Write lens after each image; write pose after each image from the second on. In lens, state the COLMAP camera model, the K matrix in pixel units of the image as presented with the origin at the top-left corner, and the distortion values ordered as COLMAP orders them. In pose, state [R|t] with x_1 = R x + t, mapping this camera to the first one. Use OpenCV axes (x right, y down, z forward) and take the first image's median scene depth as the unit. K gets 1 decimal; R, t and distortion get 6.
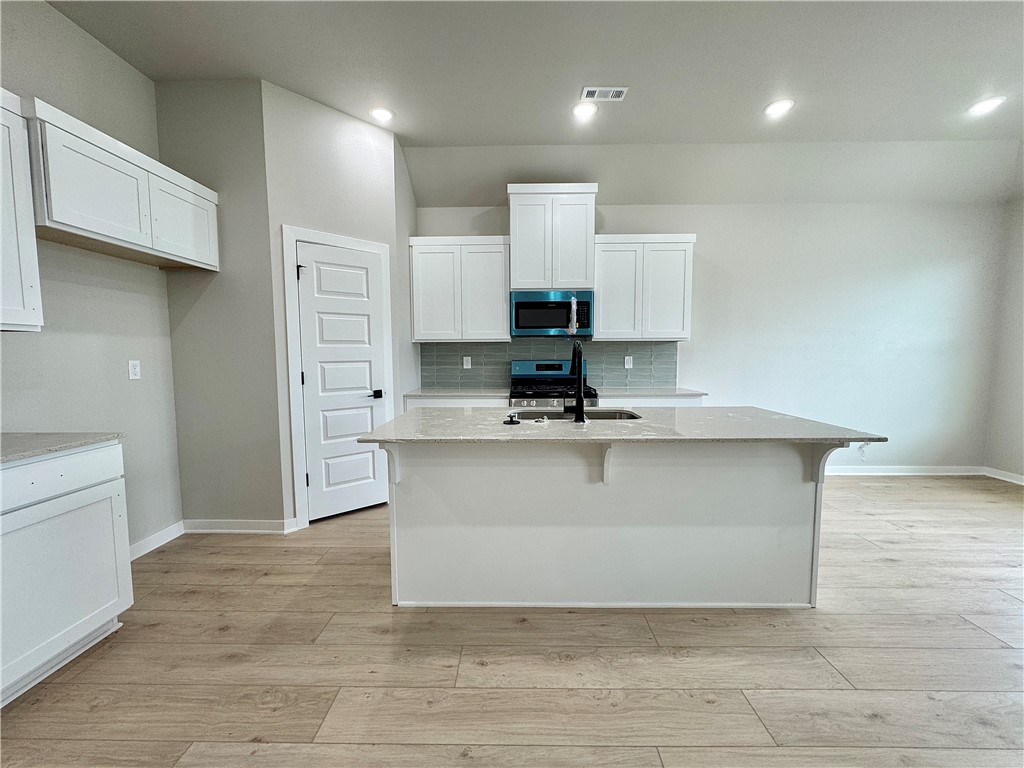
lens RADIAL K [[409.6, 0, 511.3], [0, 409.6, 385.0], [0, 0, 1]] dist [-0.002754, 0.000029]
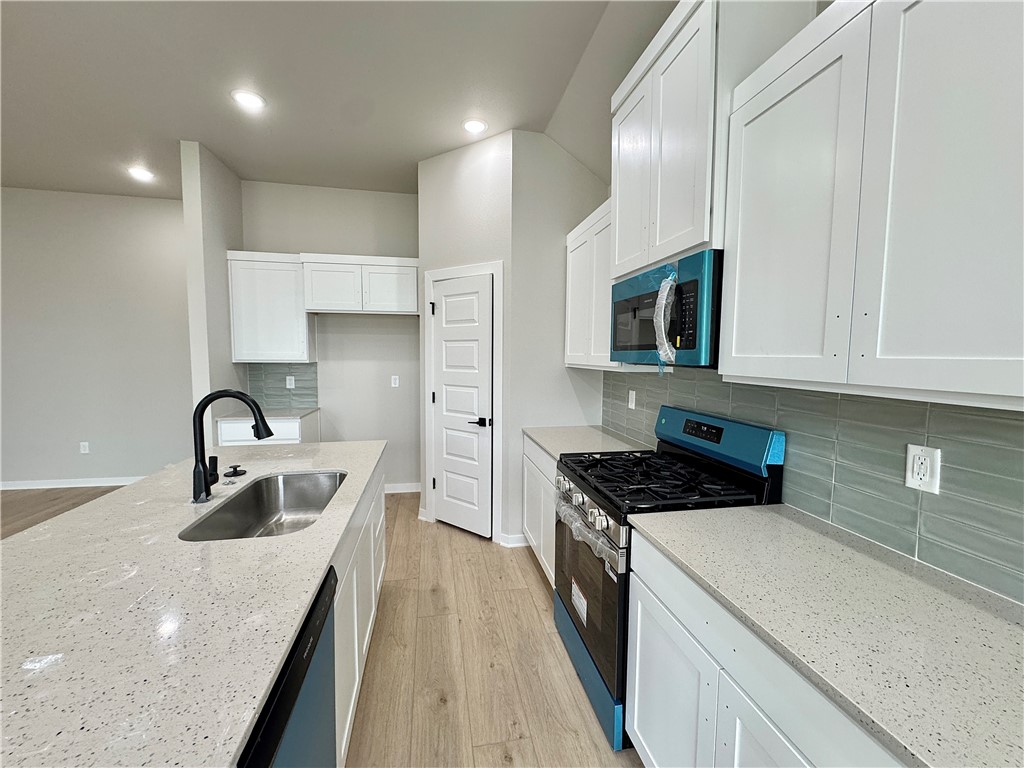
lens RADIAL K [[412.3, 0, 509.9], [0, 412.3, 384.5], [0, 0, 1]] dist [-0.000197, -0.000051]
pose [[0.203454, 0.079518, -0.975850, 0.624296], [-0.085123, 0.994359, 0.063279, -0.132873], [0.975377, 0.070193, 0.209075, 0.868561]]
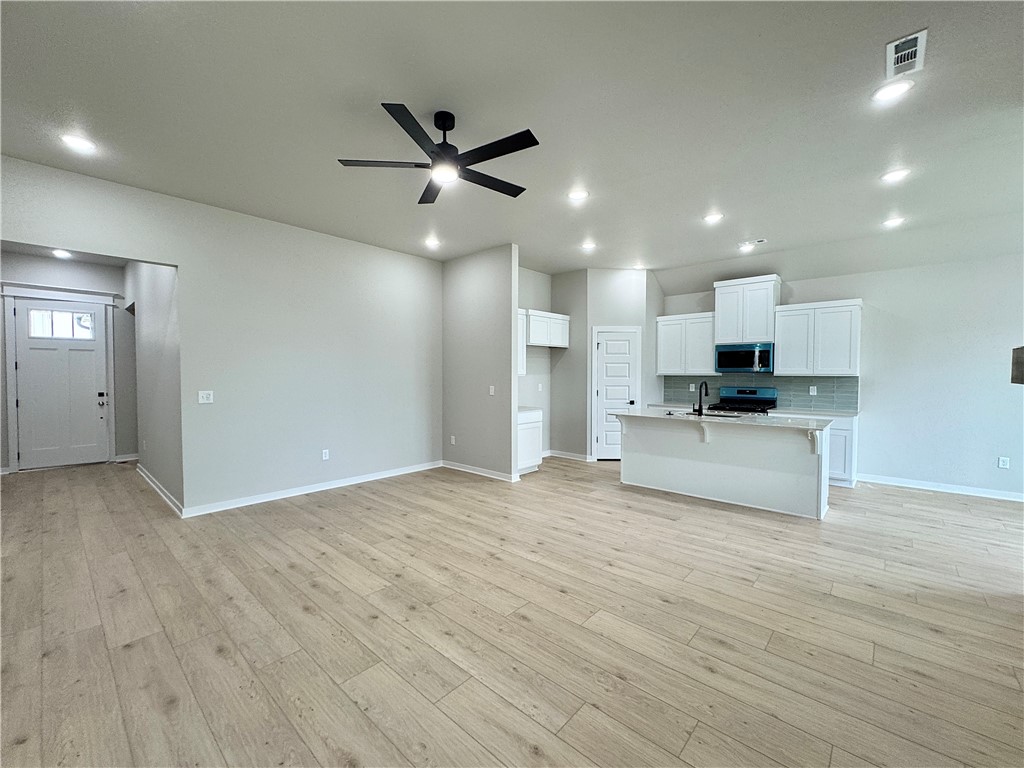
lens RADIAL K [[425.7, 0, 510.3], [0, 425.7, 385.1], [0, 0, 1]] dist [-0.002047, -0.000260]
pose [[0.752759, 0.025743, -0.657792, 0.588276], [-0.054557, 0.998237, -0.023367, 0.018659], [0.656031, 0.053477, 0.752837, -0.946911]]
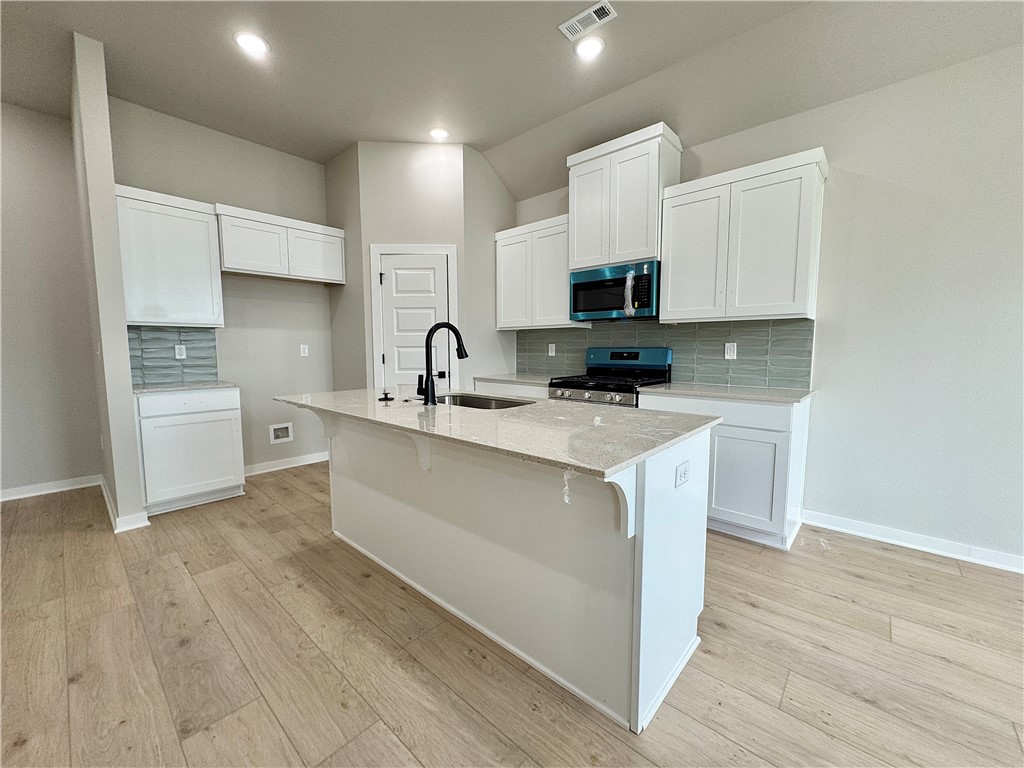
lens RADIAL K [[409.6, 0, 511.3], [0, 409.6, 385.0], [0, 0, 1]] dist [-0.002754, 0.000029]
pose [[0.753156, 0.063545, -0.654765, 0.605689], [-0.051792, 0.997962, 0.037277, -0.002708], [0.655800, 0.005836, 0.754912, 0.246106]]
